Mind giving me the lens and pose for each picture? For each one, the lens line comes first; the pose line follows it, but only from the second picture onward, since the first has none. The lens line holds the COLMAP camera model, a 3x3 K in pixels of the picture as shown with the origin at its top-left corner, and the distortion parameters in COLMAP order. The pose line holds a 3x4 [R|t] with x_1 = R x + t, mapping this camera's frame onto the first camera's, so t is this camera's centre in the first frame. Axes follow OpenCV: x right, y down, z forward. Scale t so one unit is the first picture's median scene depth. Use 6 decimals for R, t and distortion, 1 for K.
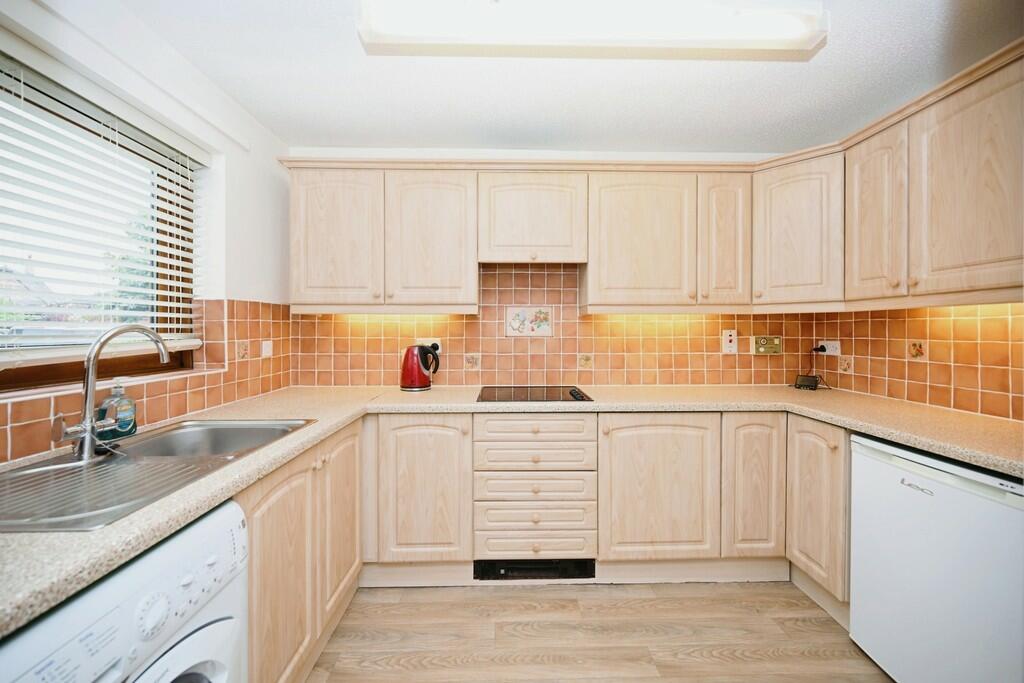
lens RADIAL K [[406.7, 0, 514.3], [0, 406.7, 337.2], [0, 0, 1]] dist [0.000153, 0.000039]
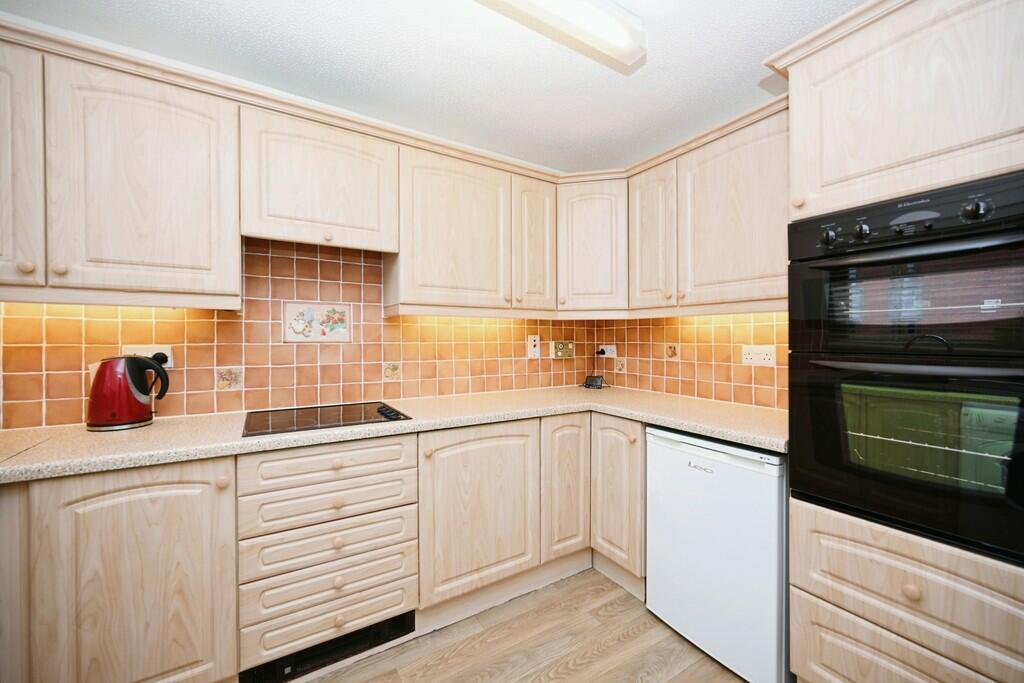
lens RADIAL K [[403.8, 0, 513.2], [0, 403.8, 344.5], [0, 0, 1]] dist [-0.000235, -0.000034]
pose [[0.860204, -0.006377, 0.509911, -0.046793], [0.006520, 0.999978, 0.001506, 0.005167], [-0.509909, 0.002029, 0.860226, 0.189360]]
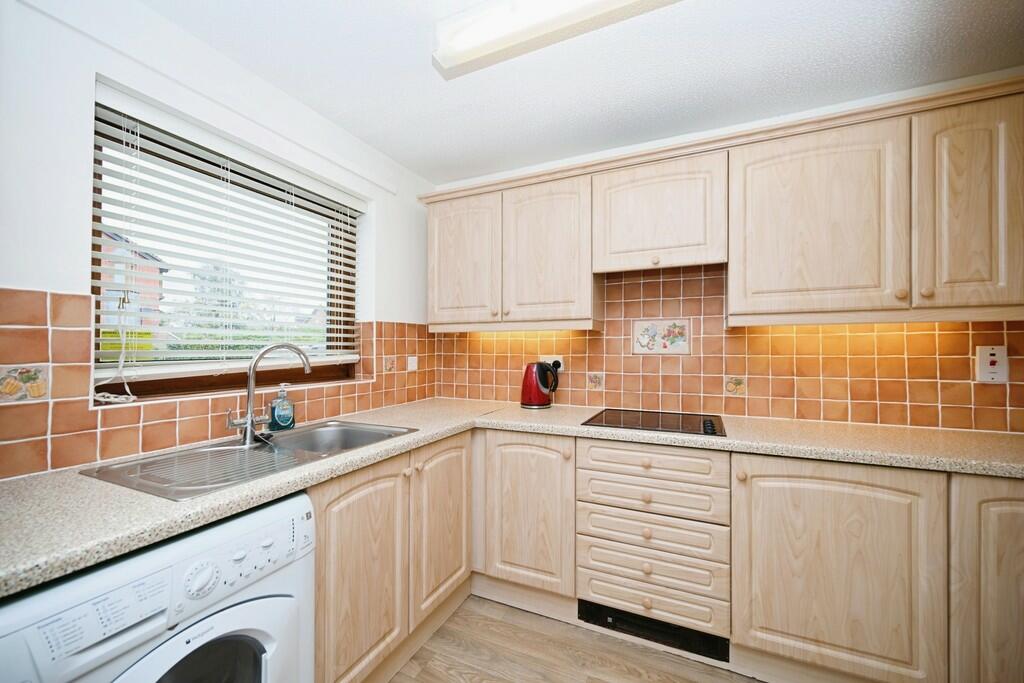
lens RADIAL K [[404.7, 0, 512.0], [0, 404.7, 350.5], [0, 0, 1]] dist [-0.000387, -0.000040]
pose [[0.895438, 0.001929, -0.445182, 0.173754], [-0.006486, 0.999941, -0.008713, -0.000022], [0.445139, 0.010689, 0.895398, 0.113777]]
